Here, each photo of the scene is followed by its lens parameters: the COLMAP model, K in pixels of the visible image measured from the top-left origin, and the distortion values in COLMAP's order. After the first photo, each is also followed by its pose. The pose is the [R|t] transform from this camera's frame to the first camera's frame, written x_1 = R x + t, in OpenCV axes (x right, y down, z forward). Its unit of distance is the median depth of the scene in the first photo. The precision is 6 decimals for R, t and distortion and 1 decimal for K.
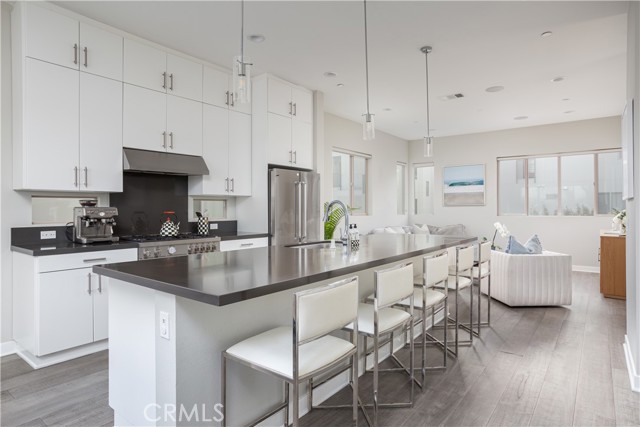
lens RADIAL K [[363.8, 0, 320.0], [0, 363.8, 213.5], [0, 0, 1]] dist [-0.001334, -0.000138]
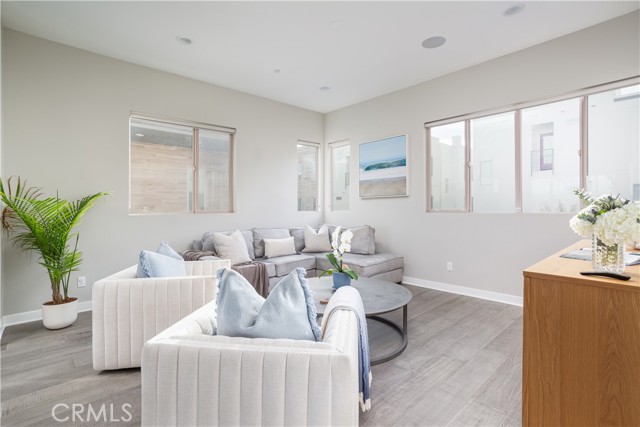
lens RADIAL K [[305.9, 0, 320.0], [0, 305.9, 213.5], [0, 0, 1]] dist [-0.026963, 0.000143]
pose [[0.984504, -0.005990, -0.175260, 0.388642], [0.007458, 0.999942, 0.007722, 0.002365], [0.175203, -0.008909, 0.984492, 0.422278]]
